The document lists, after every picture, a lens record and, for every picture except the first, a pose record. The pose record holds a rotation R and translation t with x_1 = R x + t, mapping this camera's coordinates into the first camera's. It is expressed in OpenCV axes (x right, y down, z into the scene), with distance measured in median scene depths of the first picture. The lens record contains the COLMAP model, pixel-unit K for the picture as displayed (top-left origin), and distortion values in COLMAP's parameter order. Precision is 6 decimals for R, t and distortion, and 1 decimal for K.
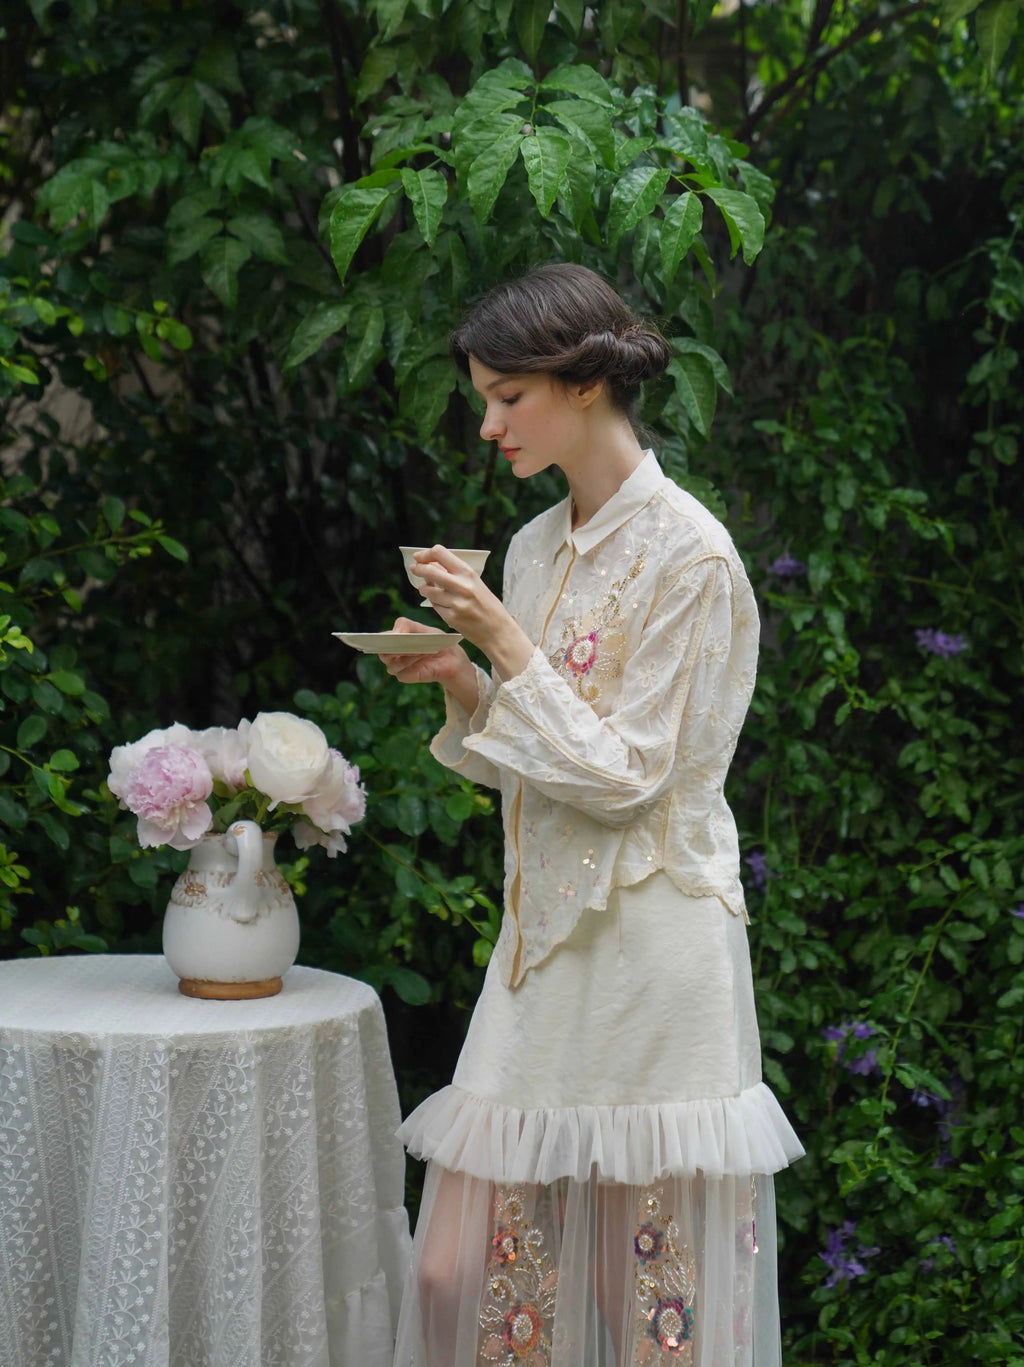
lens RADIAL K [[2541.0, 0, 510.2], [0, 2541.0, 696.3], [0, 0, 1]] dist [0.274523, 0.000000]
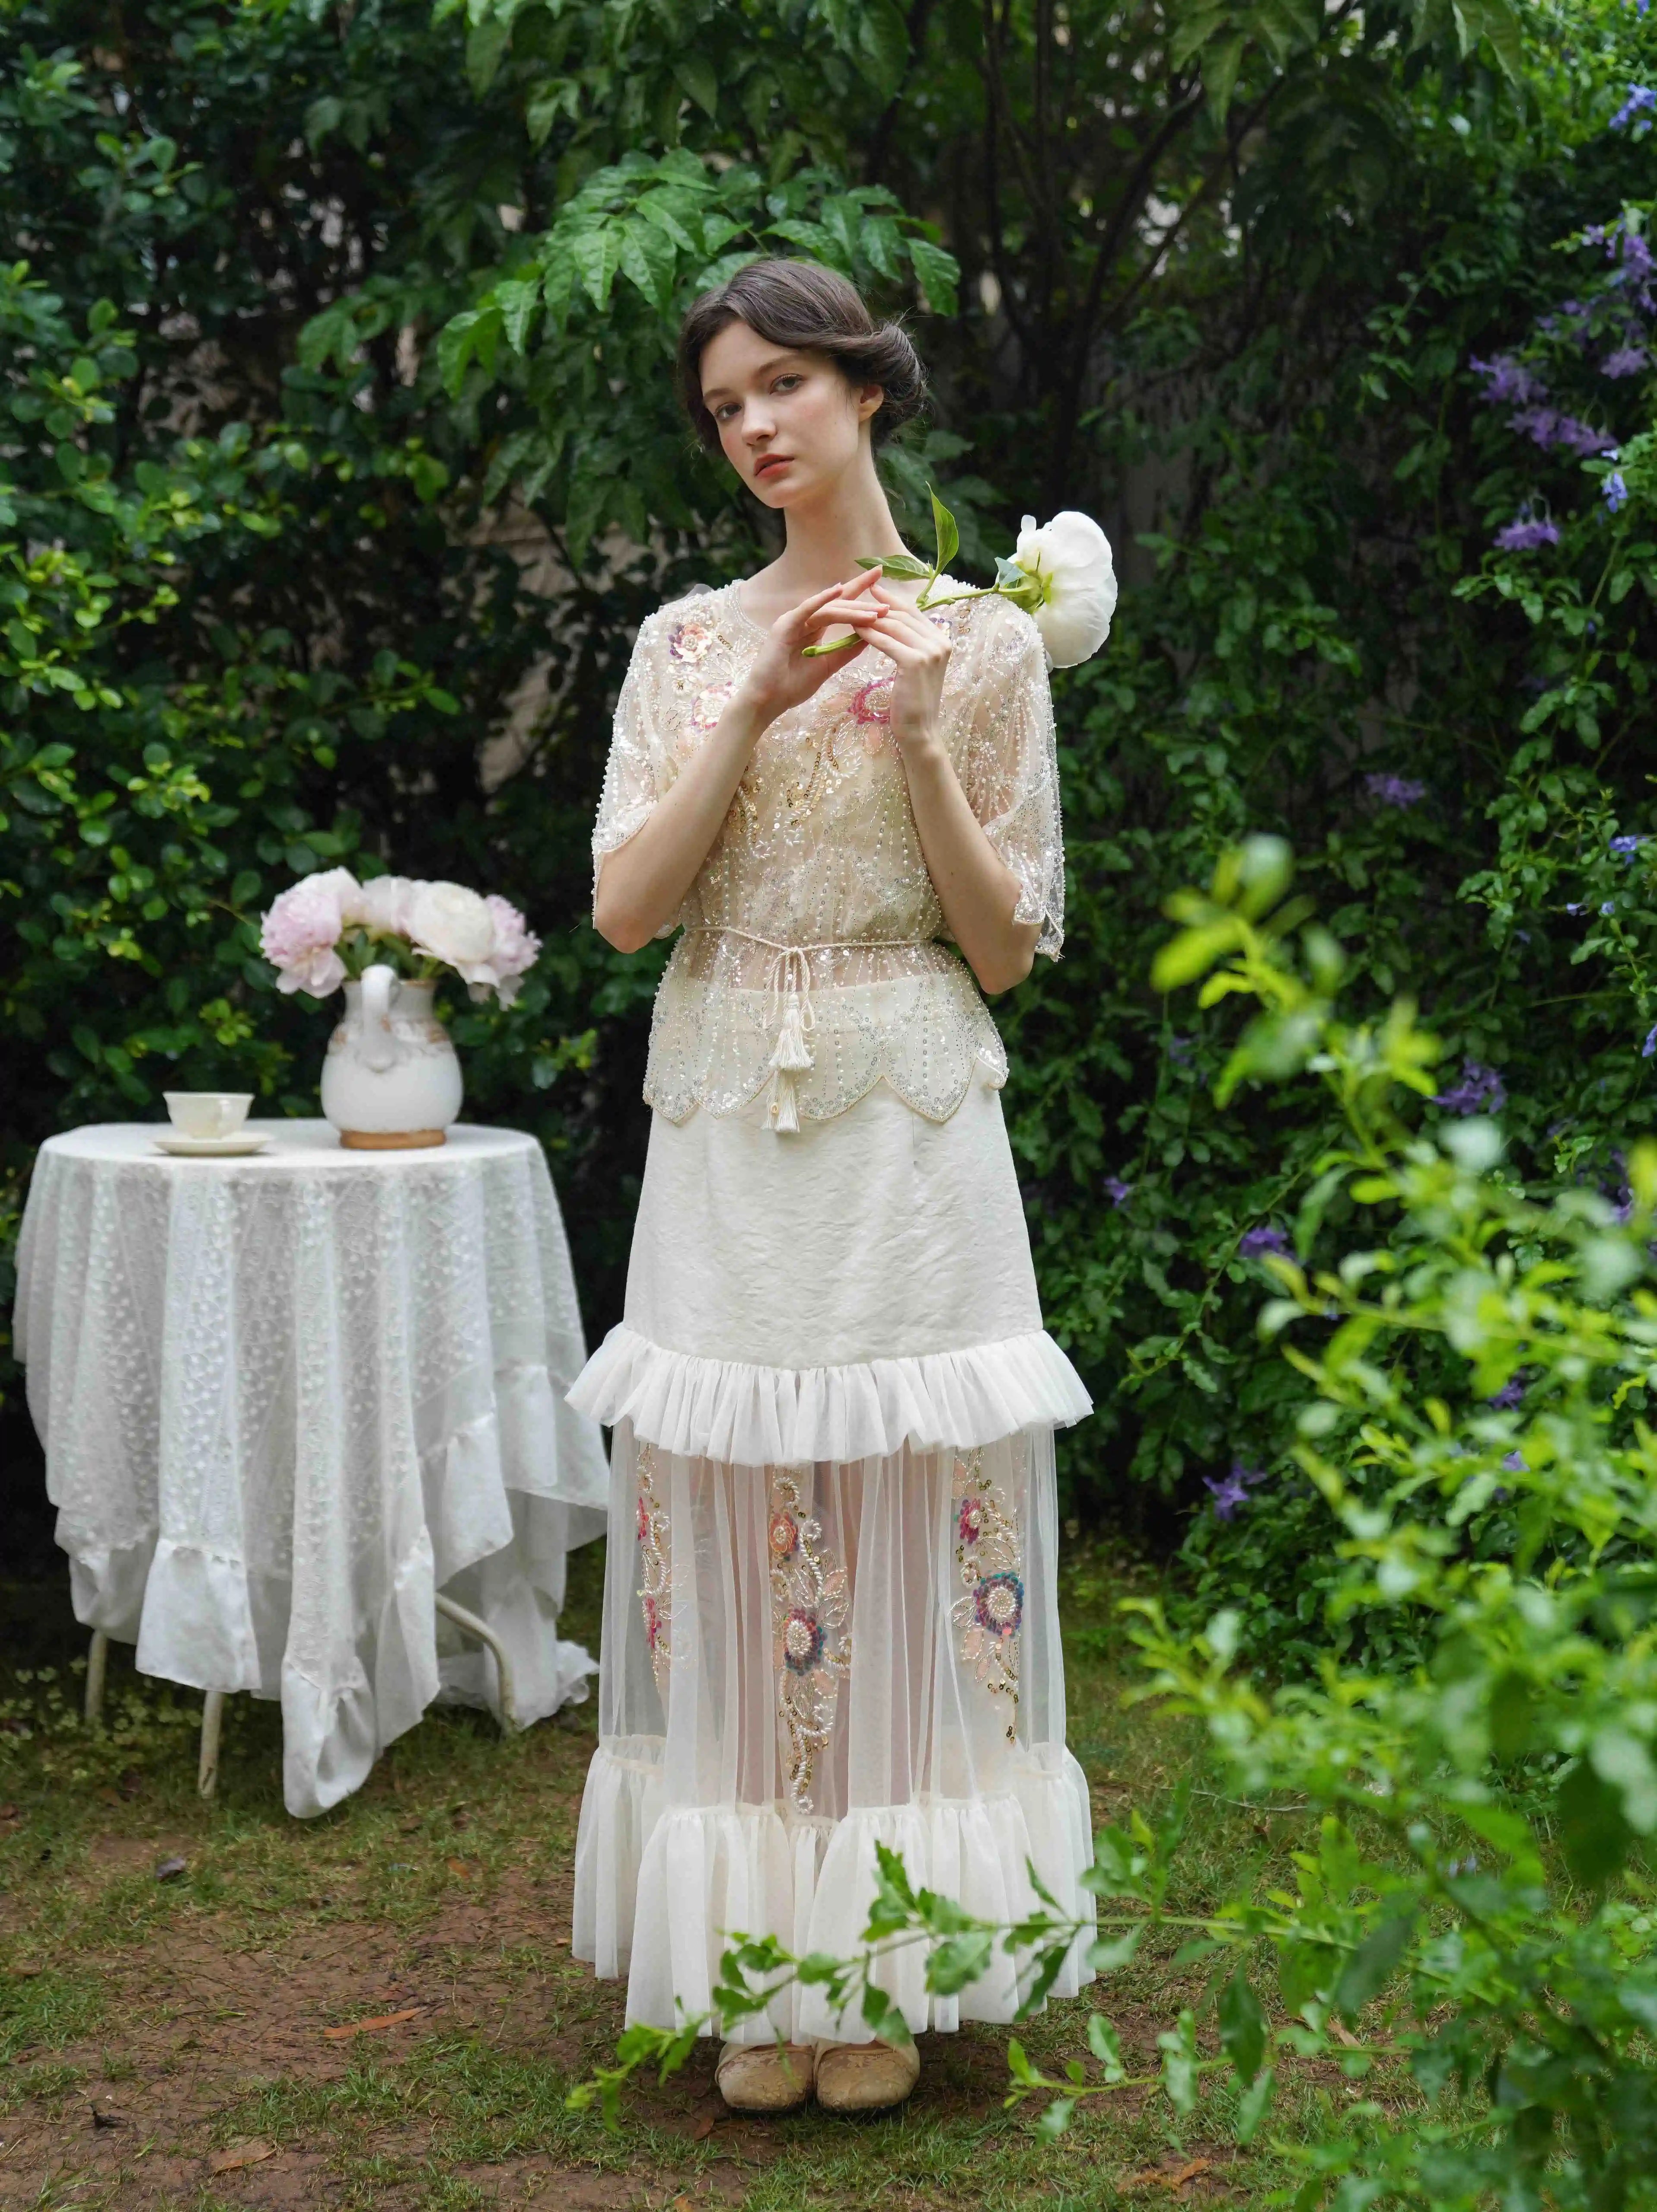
lens RADIAL K [[3140.8, 0, 824.5], [0, 3140.8, 1127.5], [0, 0, 1]] dist [0.137404, 0.000000]
pose [[0.951366, 0.001708, -0.308059, 0.365890], [0.011831, 0.999044, 0.042076, 0.053003], [0.307837, -0.043675, 0.950436, -0.075920]]
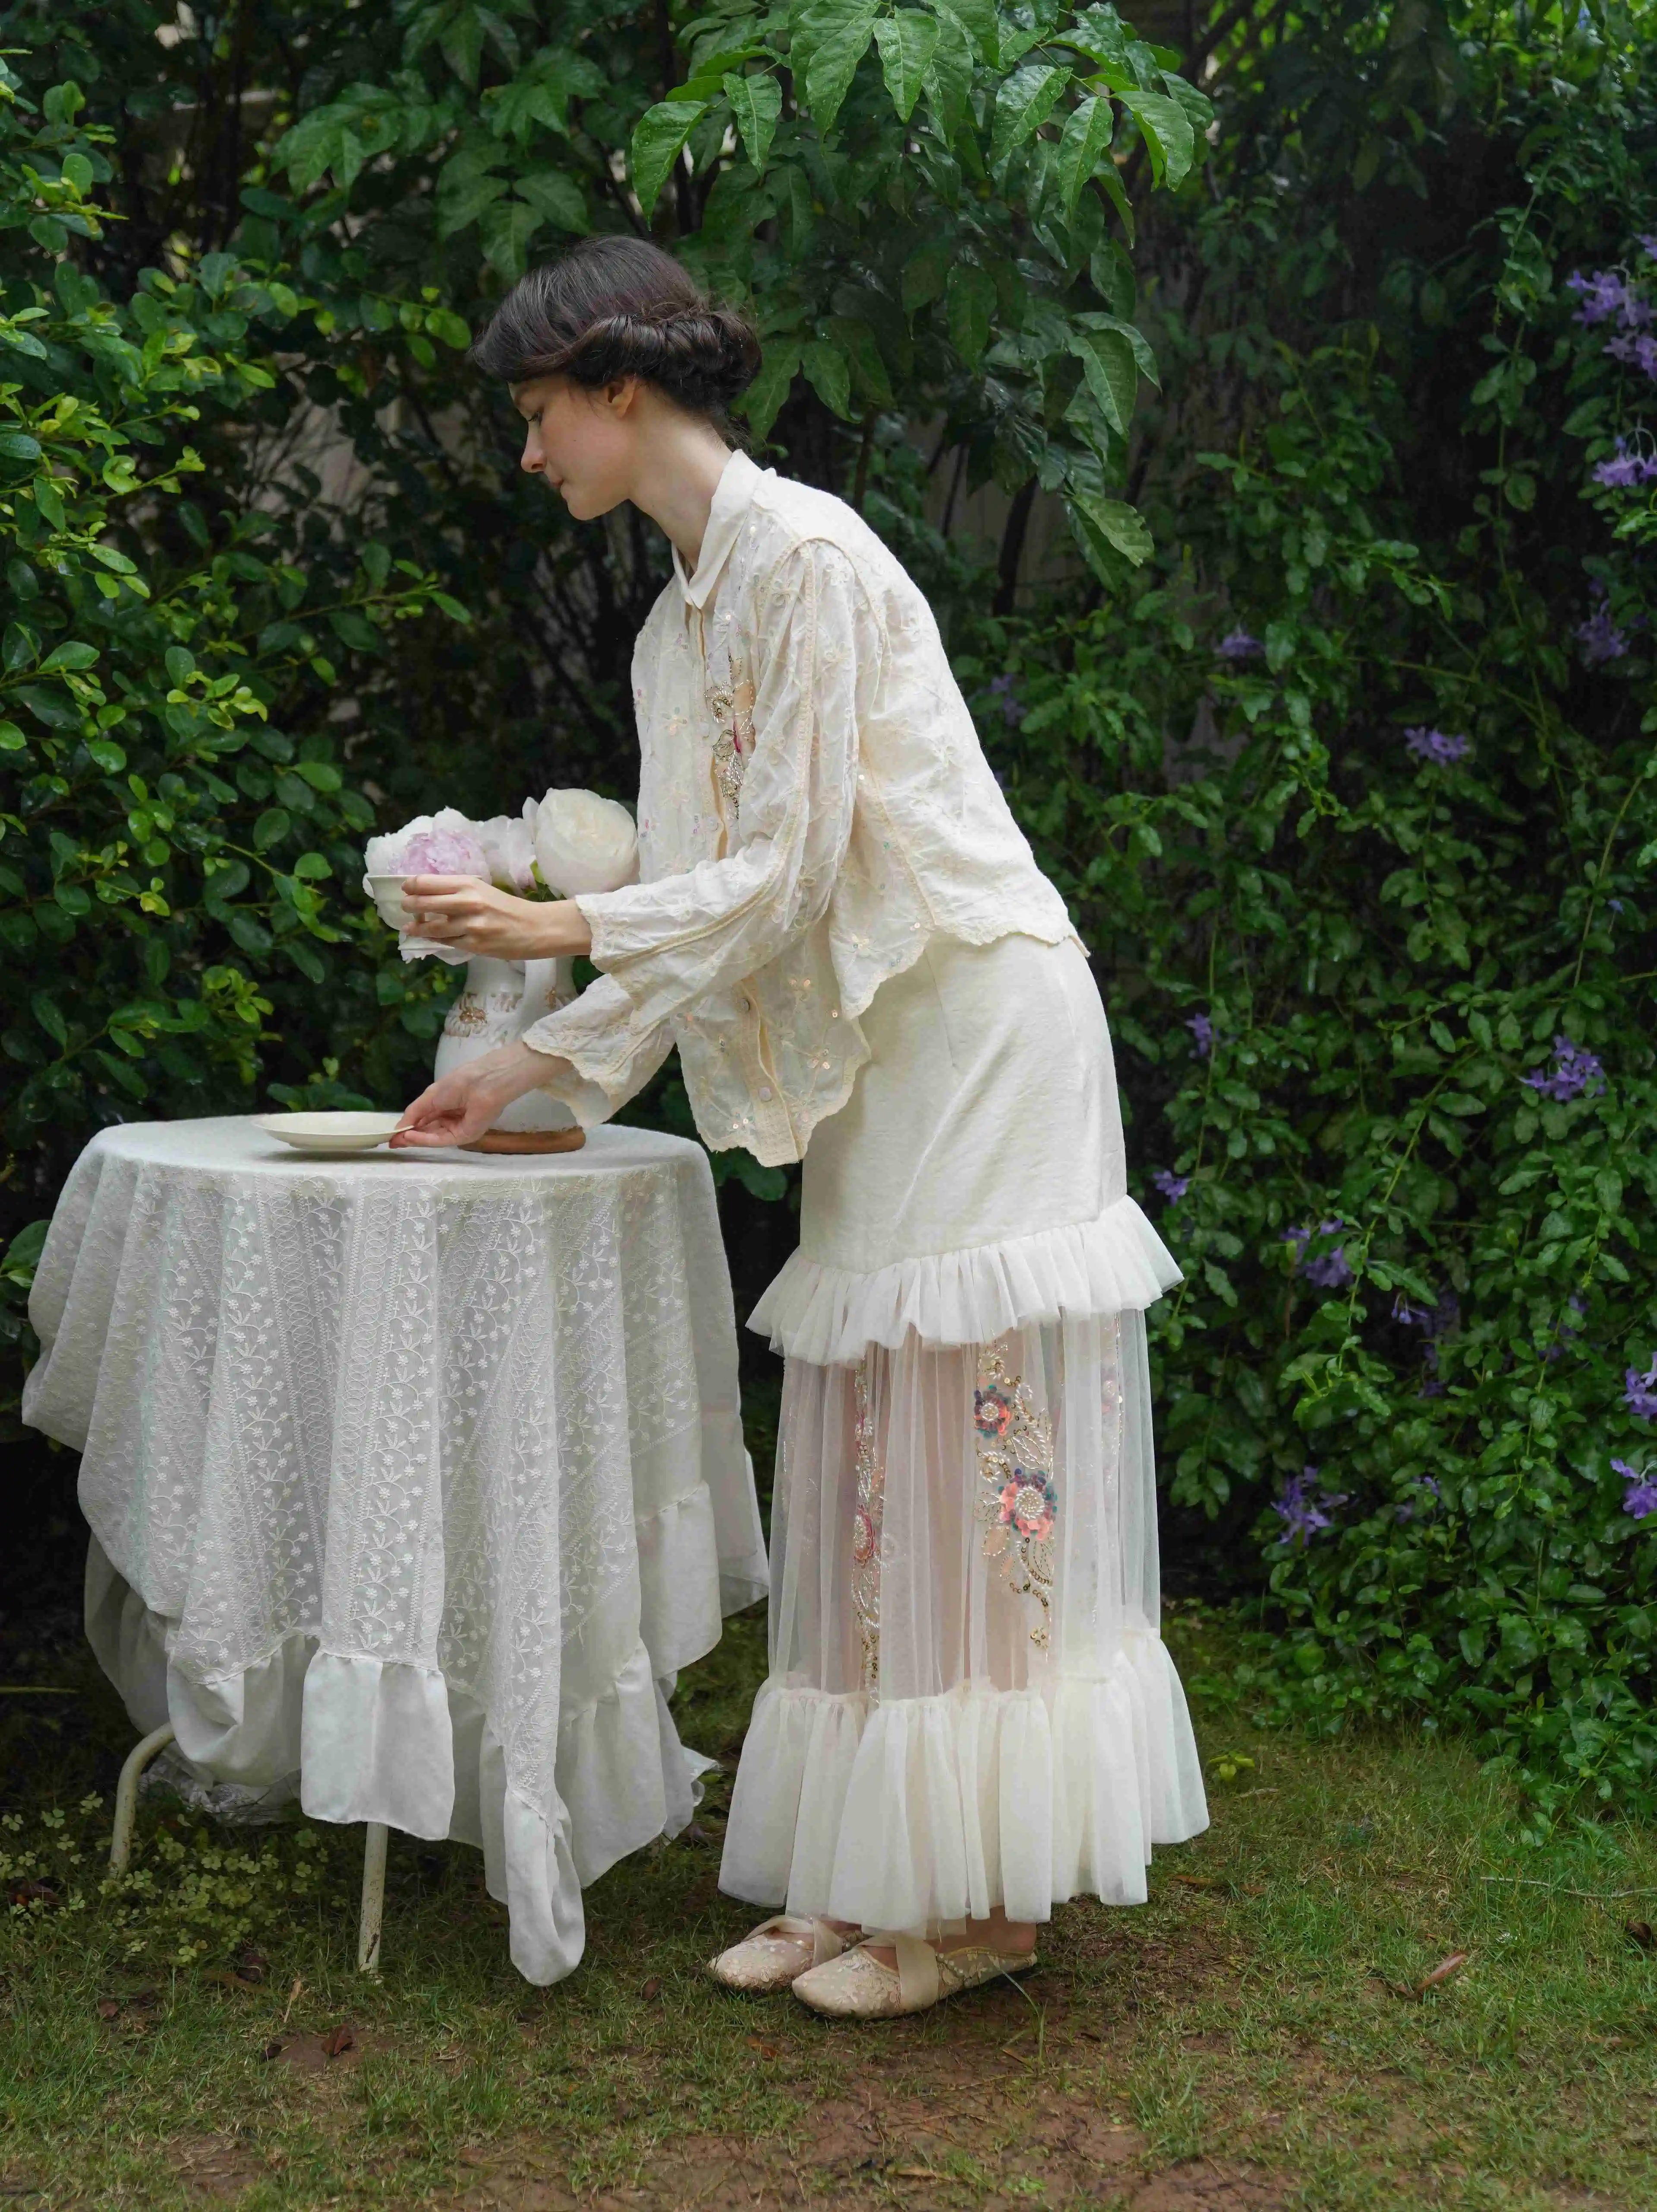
lens RADIAL K [[3140.8, 0, 838.3], [0, 3140.8, 1120.3], [0, 0, 1]] dist [0.137404, 0.000000]
pose [[0.999472, -0.003128, -0.032329, 0.018560], [0.004841, 0.998581, 0.053031, 0.048903], [0.032118, -0.053160, 0.998069, 0.024194]]
